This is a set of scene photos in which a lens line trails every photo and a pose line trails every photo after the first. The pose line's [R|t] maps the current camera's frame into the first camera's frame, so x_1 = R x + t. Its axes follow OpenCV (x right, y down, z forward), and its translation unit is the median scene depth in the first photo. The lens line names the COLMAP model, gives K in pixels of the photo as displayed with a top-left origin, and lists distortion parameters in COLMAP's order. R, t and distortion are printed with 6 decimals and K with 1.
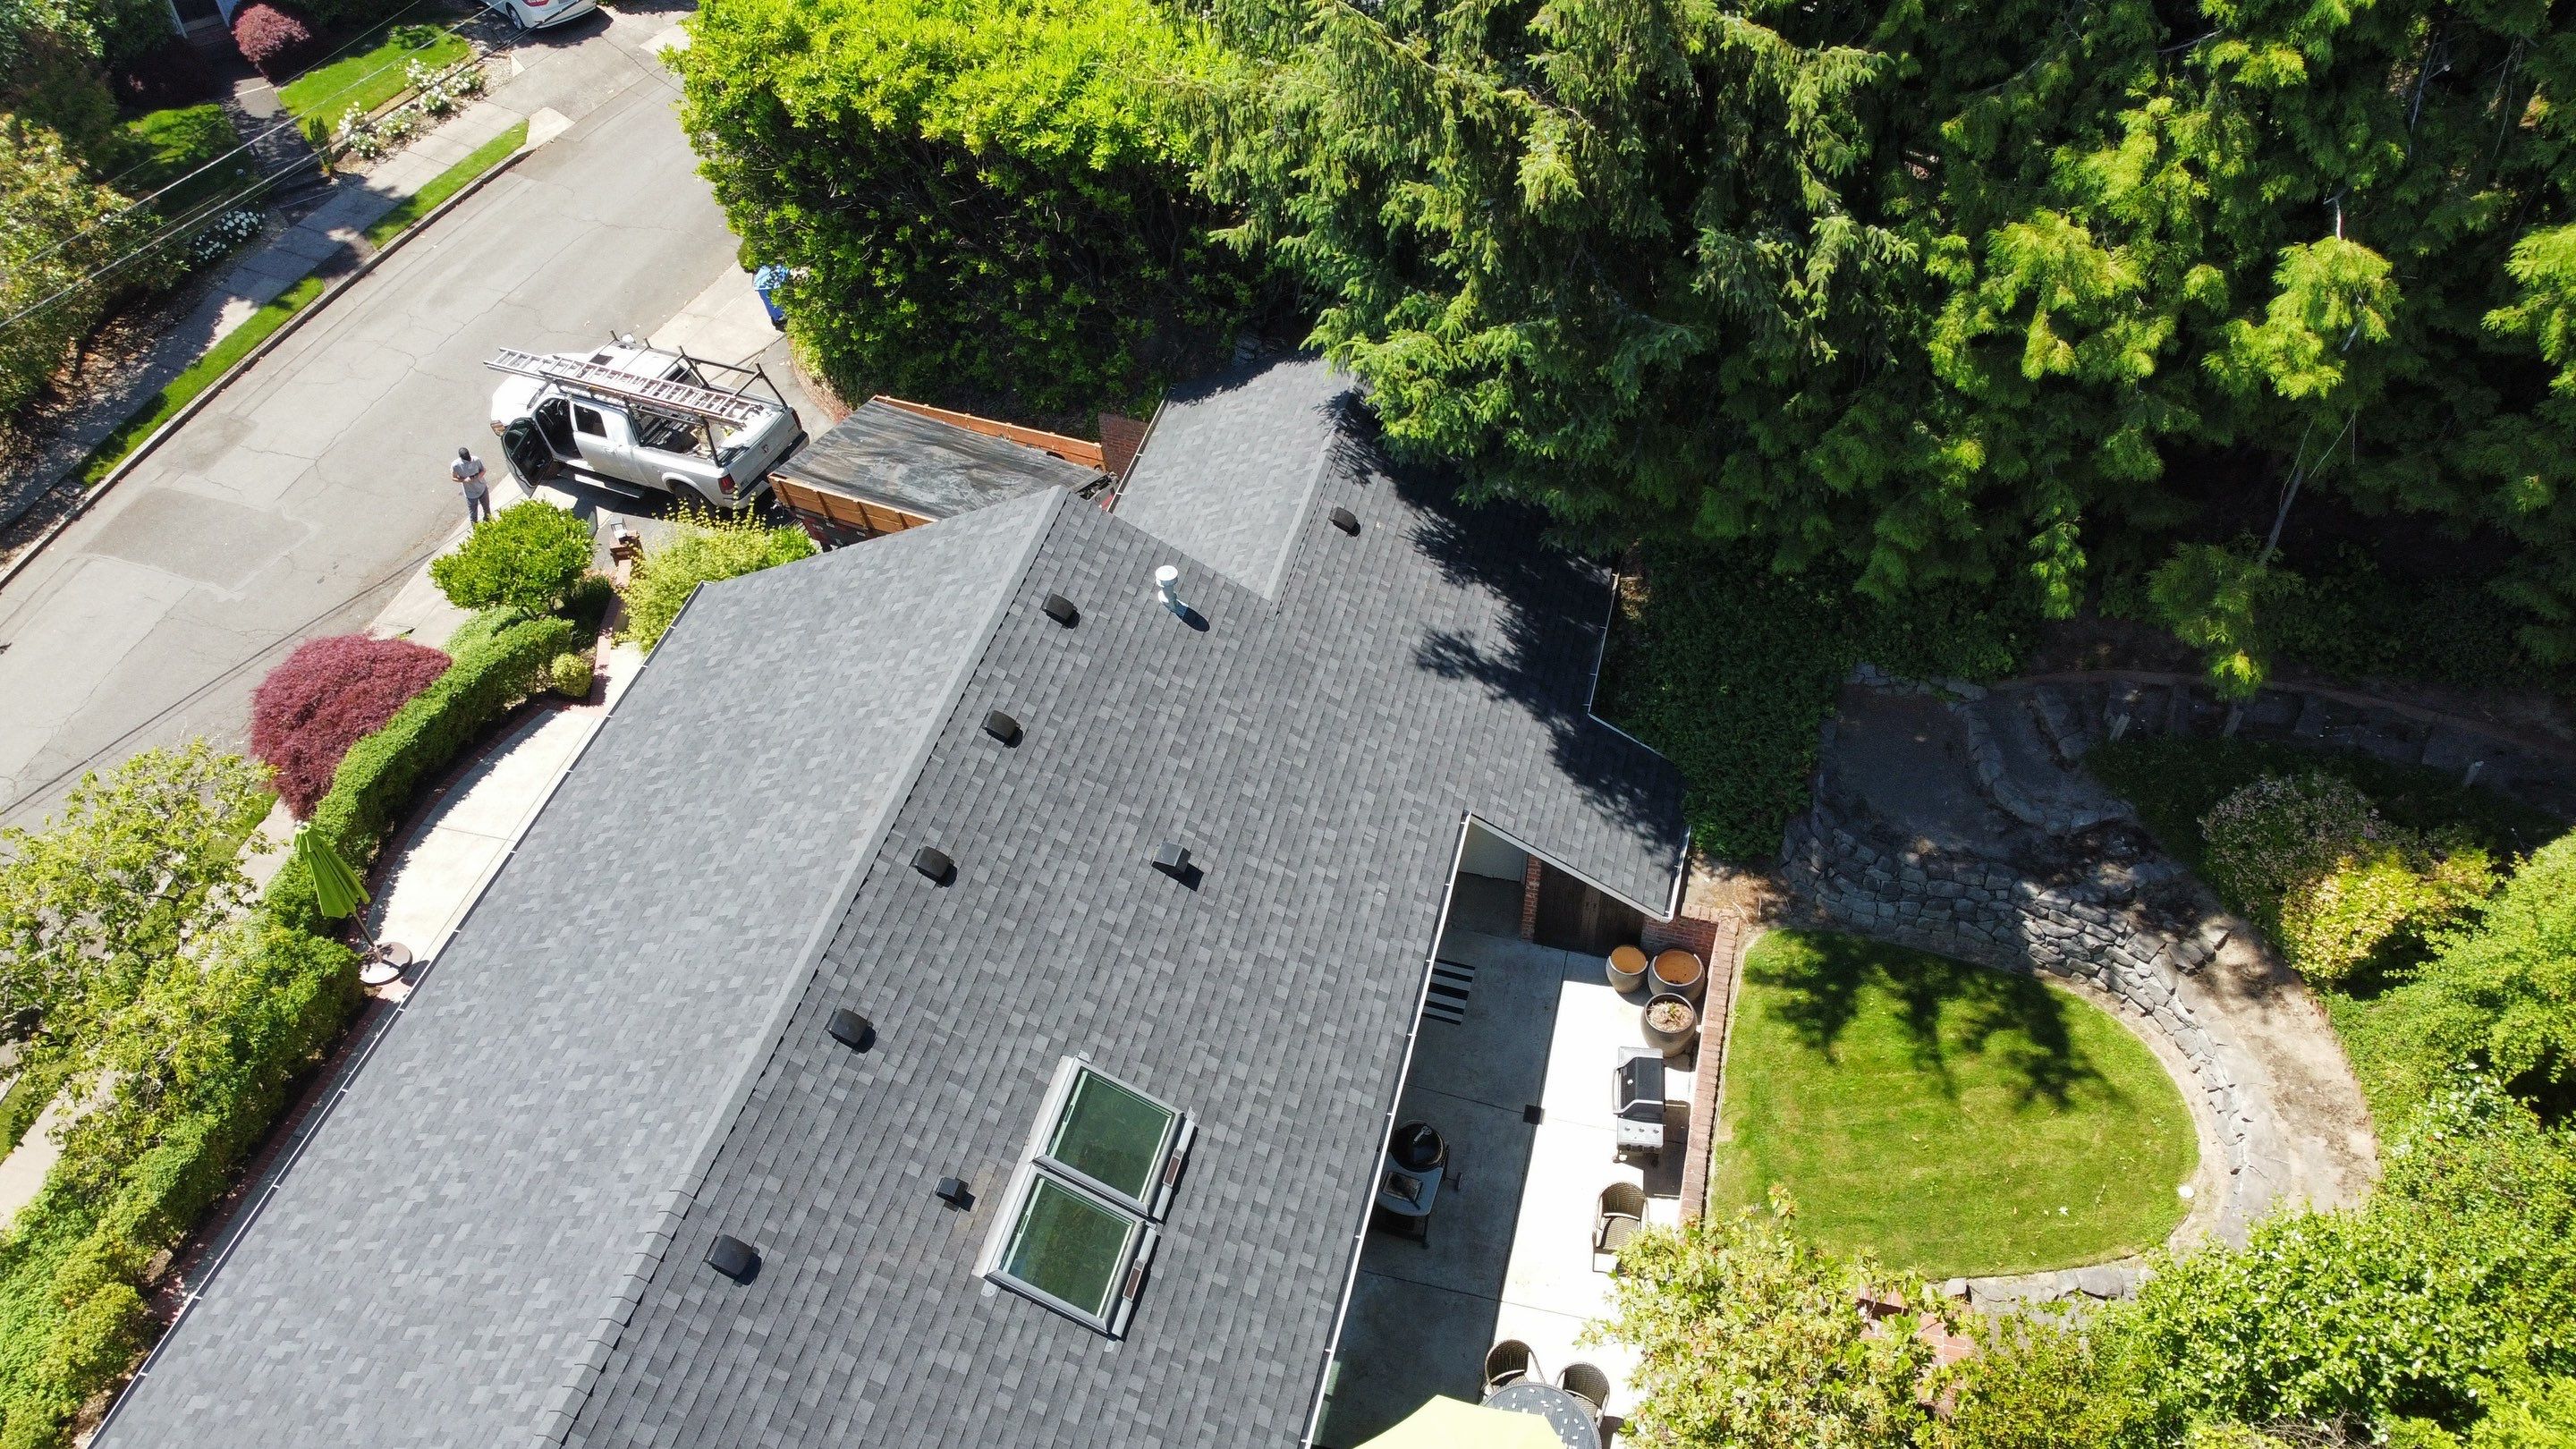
lens RADIAL K [[1940.5, 0, 1288.0], [0, 1940.5, 724.5], [0, 0, 1]] dist [-0.002257, -0.000143]
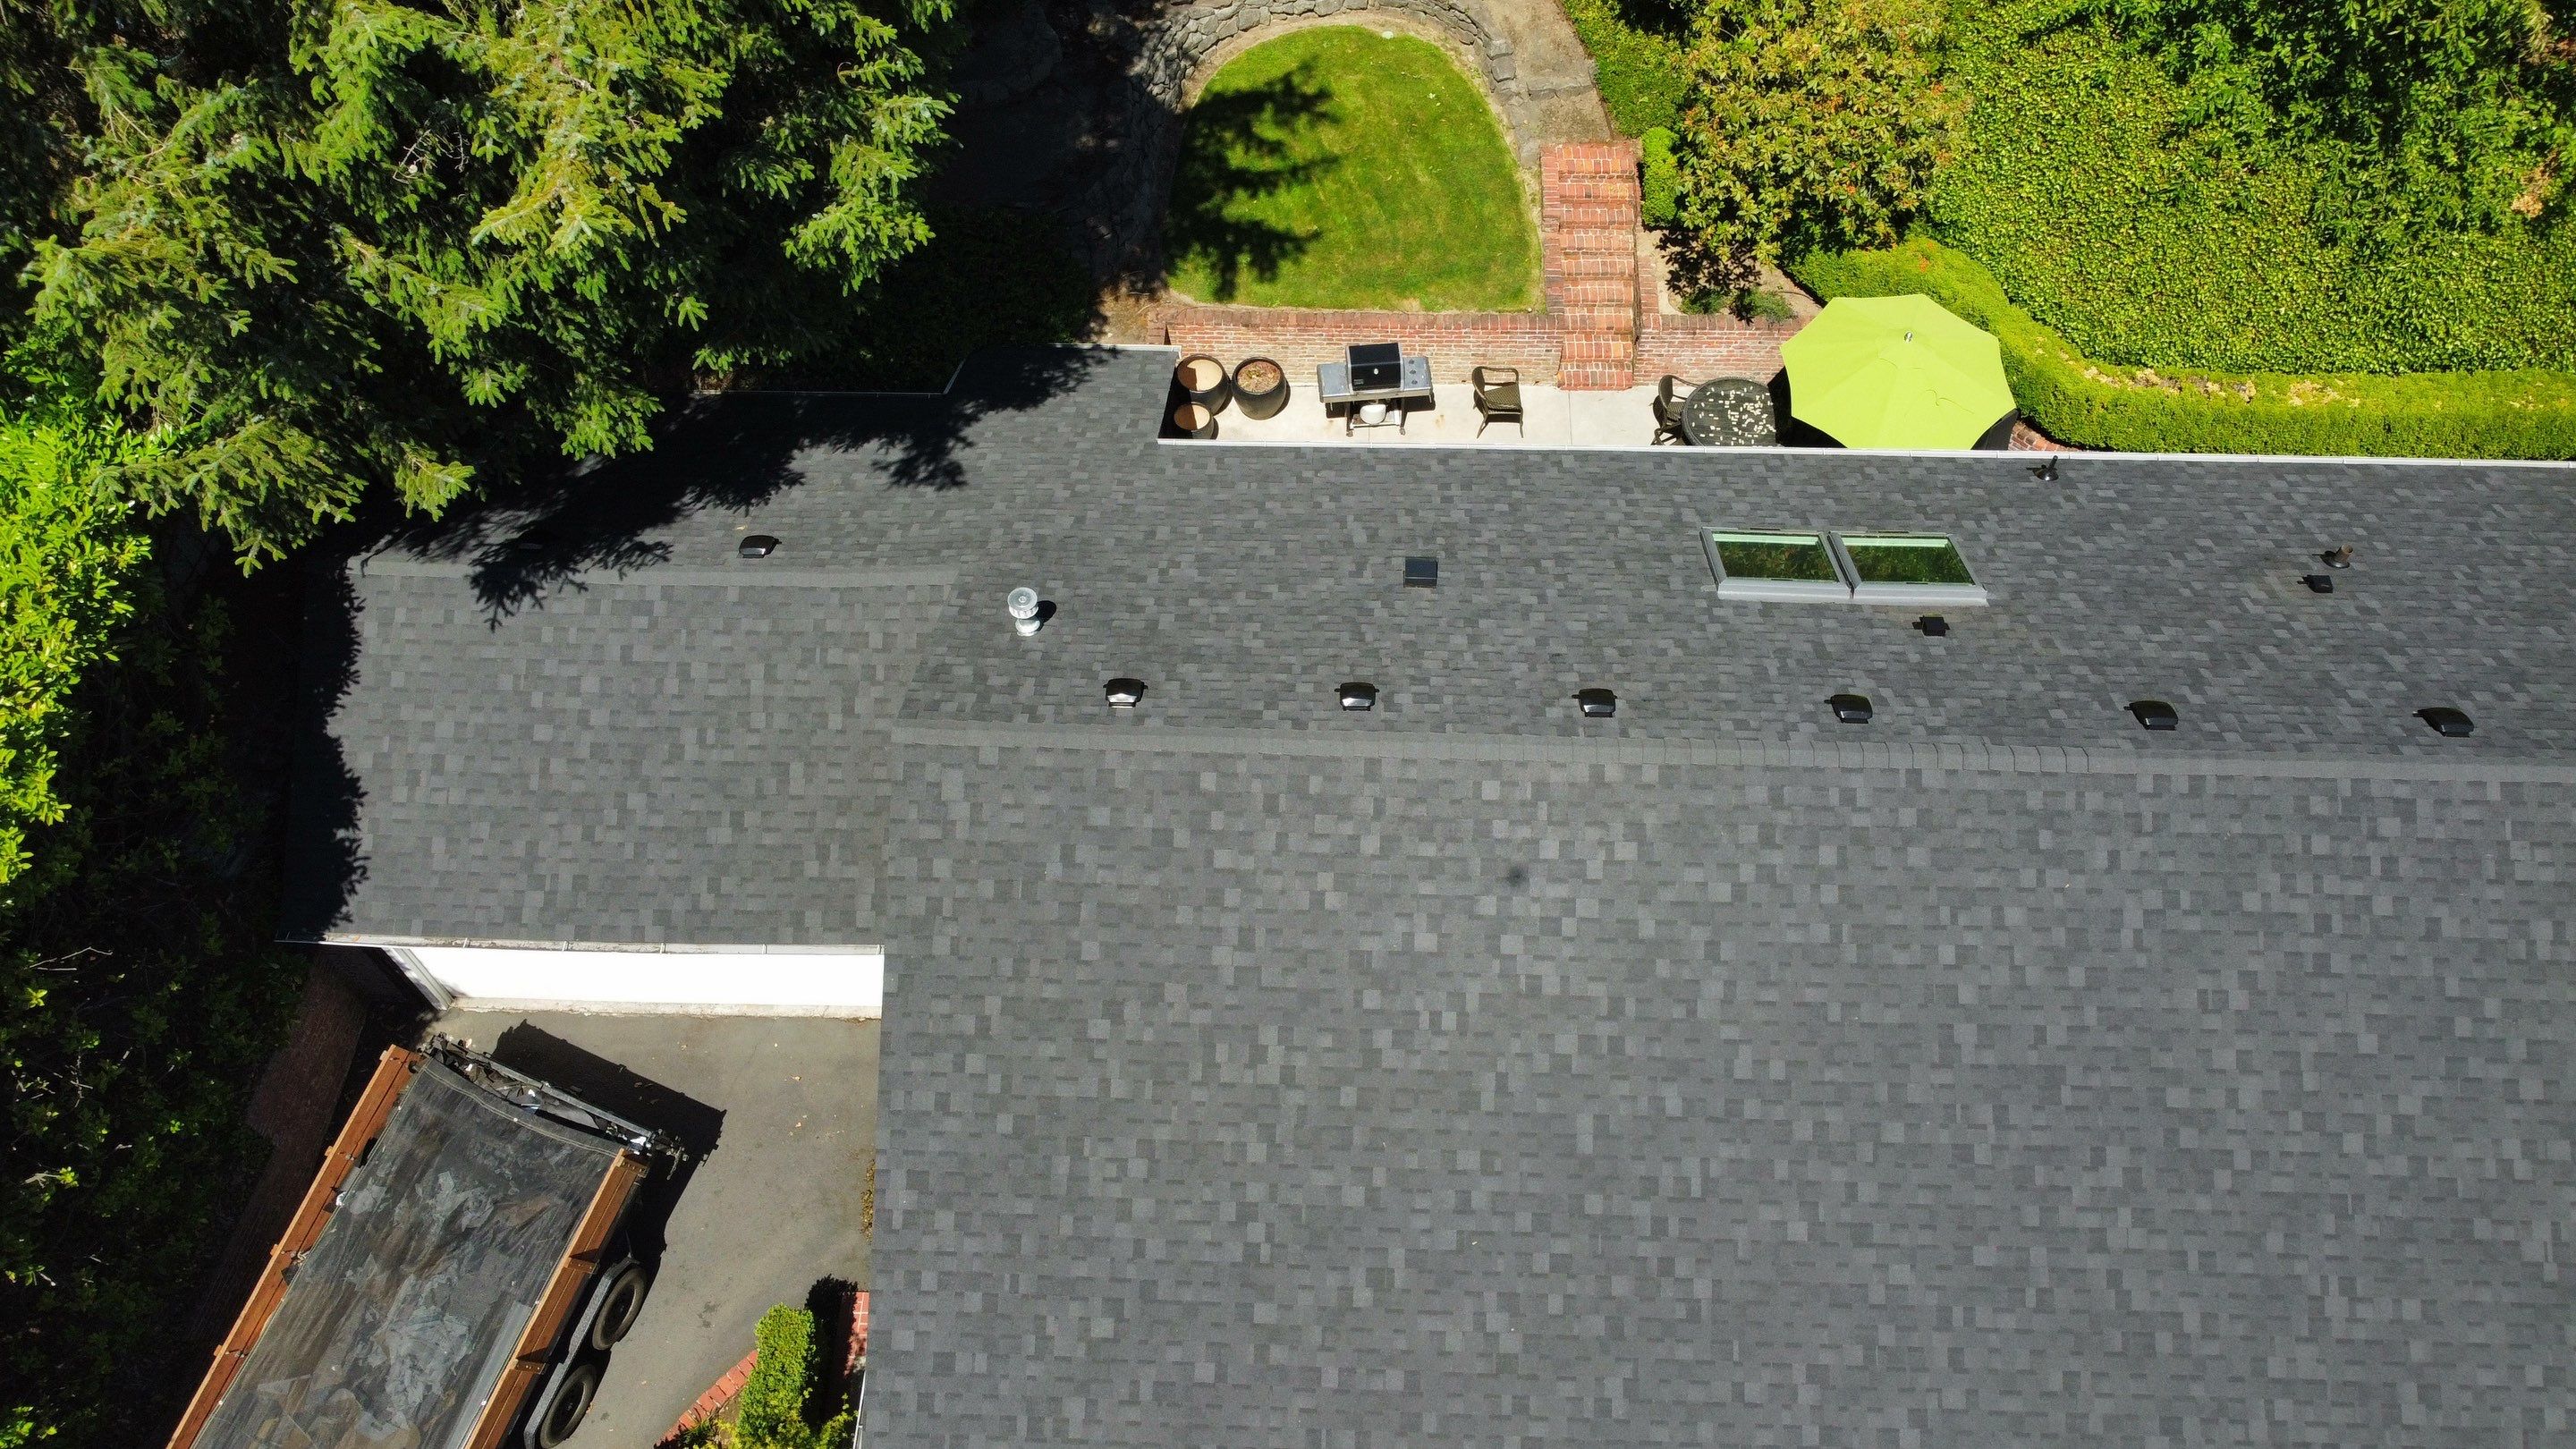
lens RADIAL K [[1940.5, 0, 1288.0], [0, 1940.5, 724.5], [0, 0, 1]] dist [-0.002257, -0.000143]
pose [[-0.222080, -0.810019, 0.542724, -0.522593], [0.700479, 0.254648, 0.666696, -0.486533], [-0.678240, 0.528226, 0.510849, 0.583534]]
